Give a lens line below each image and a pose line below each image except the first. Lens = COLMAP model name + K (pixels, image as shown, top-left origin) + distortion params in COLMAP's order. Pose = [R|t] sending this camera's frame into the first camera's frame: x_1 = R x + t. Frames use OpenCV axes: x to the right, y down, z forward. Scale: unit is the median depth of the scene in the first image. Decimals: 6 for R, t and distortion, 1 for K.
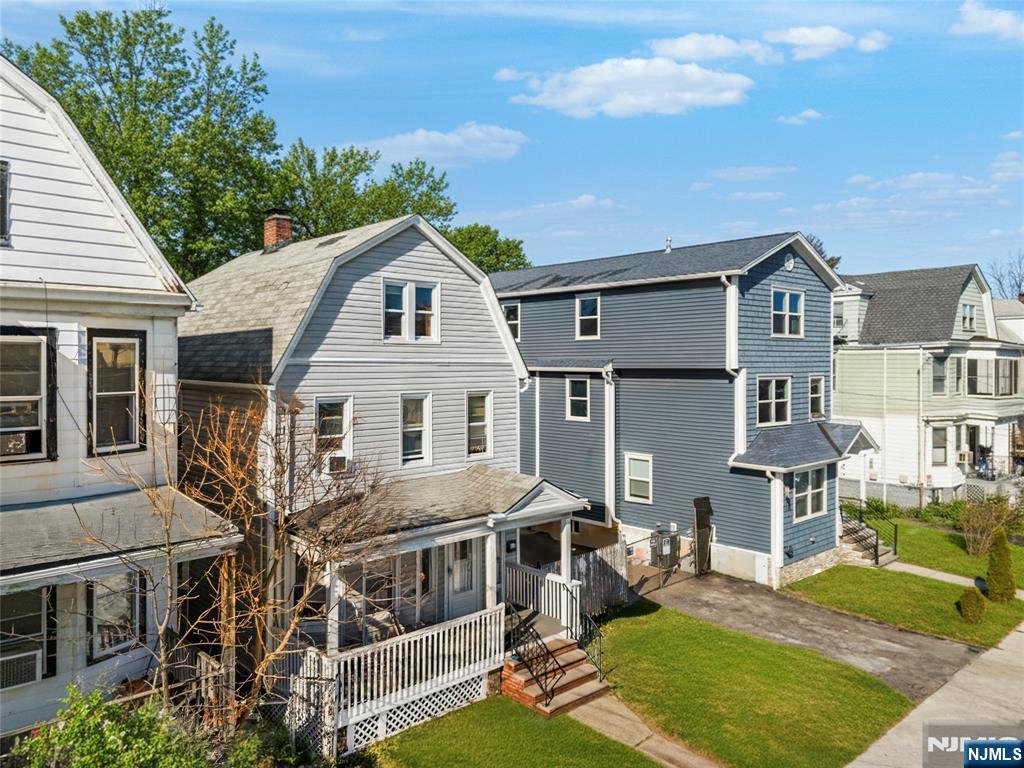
lens RADIAL K [[755.4, 0, 512.0], [0, 755.4, 363.5], [0, 0, 1]] dist [0.137292, 0.000946]
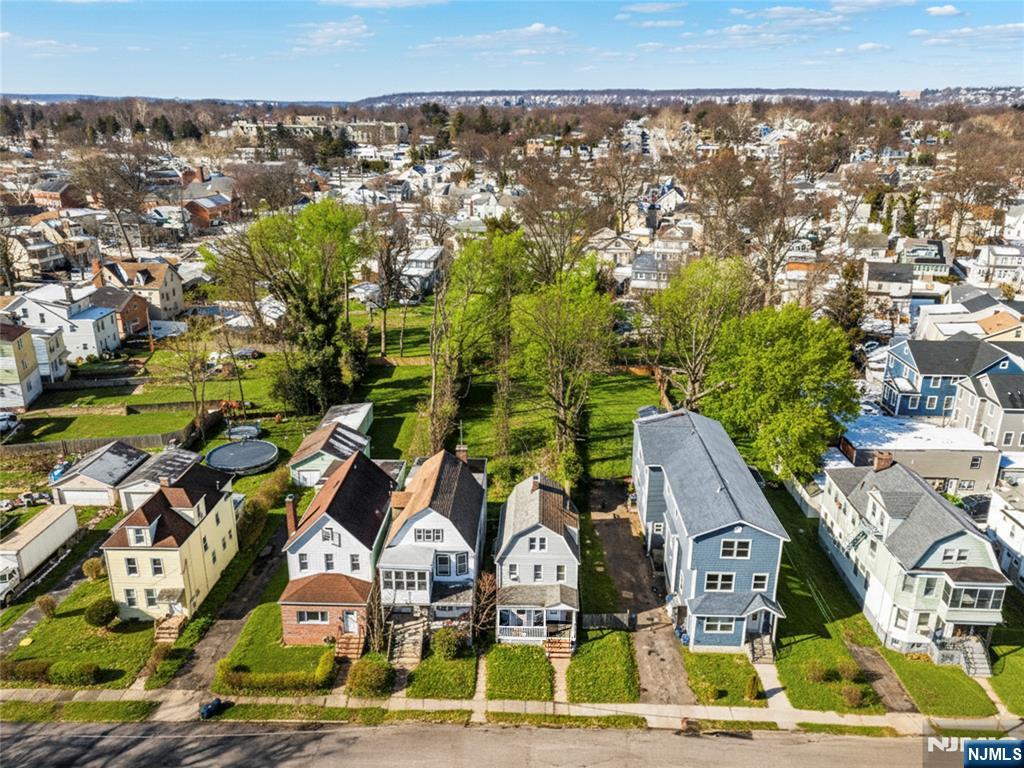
lens RADIAL K [[734.8, 0, 512.8], [0, 734.8, 379.0], [0, 0, 1]] dist [0.067203, 0.001601]
pose [[0.720376, 0.235430, -0.652404, 1.879618], [-0.014782, 0.945626, 0.324921, -1.945432], [0.693426, -0.224422, 0.684686, -1.299988]]
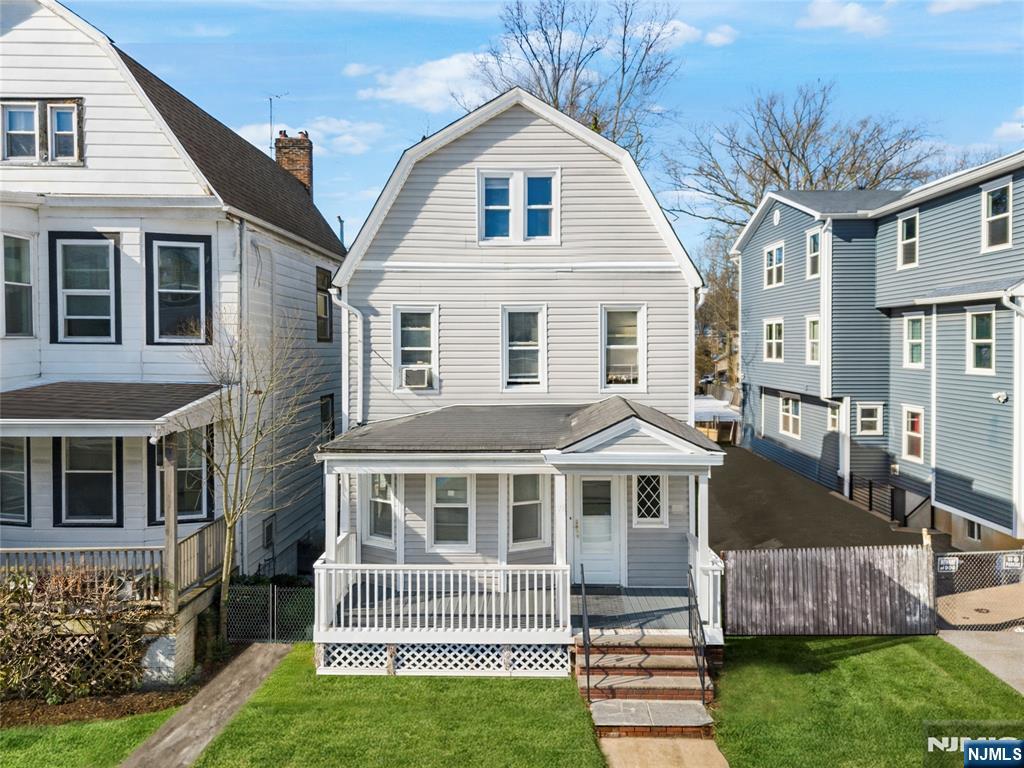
lens RADIAL K [[760.7, 0, 514.8], [0, 760.7, 348.6], [0, 0, 1]] dist [0.059157, -0.000938]
pose [[0.732070, 0.008453, -0.681177, 0.440807], [-0.000512, 0.999930, 0.011859, 0.078476], [0.681229, -0.008332, 0.732023, 0.378822]]
